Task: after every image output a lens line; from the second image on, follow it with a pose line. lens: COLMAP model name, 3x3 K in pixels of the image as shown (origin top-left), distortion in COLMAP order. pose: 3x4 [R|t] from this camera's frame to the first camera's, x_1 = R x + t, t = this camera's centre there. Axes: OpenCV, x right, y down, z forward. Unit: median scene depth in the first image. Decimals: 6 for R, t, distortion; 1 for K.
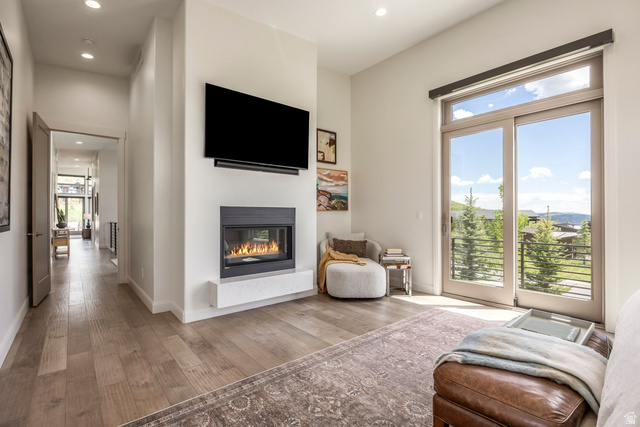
lens RADIAL K [[305.5, 0, 321.5], [0, 305.5, 213.1], [0, 0, 1]] dist [-0.001857, -0.000532]
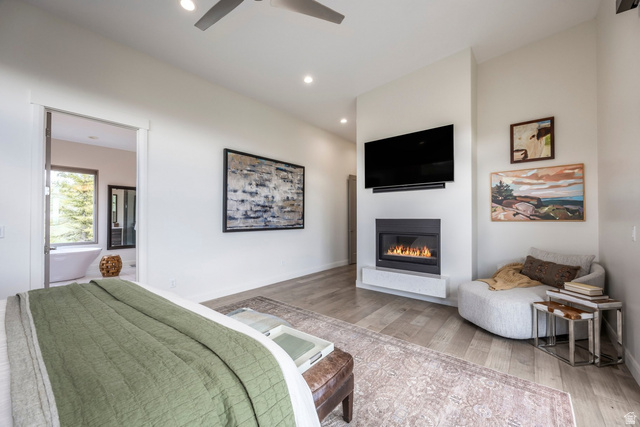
lens RADIAL K [[249.2, 0, 320.5], [0, 249.2, 216.1], [0, 0, 1]] dist [-0.001179, -0.000116]
pose [[0.177344, -0.007737, -0.984119, 0.706384], [0.006966, 0.999954, -0.006607, -0.024935], [0.984124, -0.005684, 0.177390, 0.427410]]
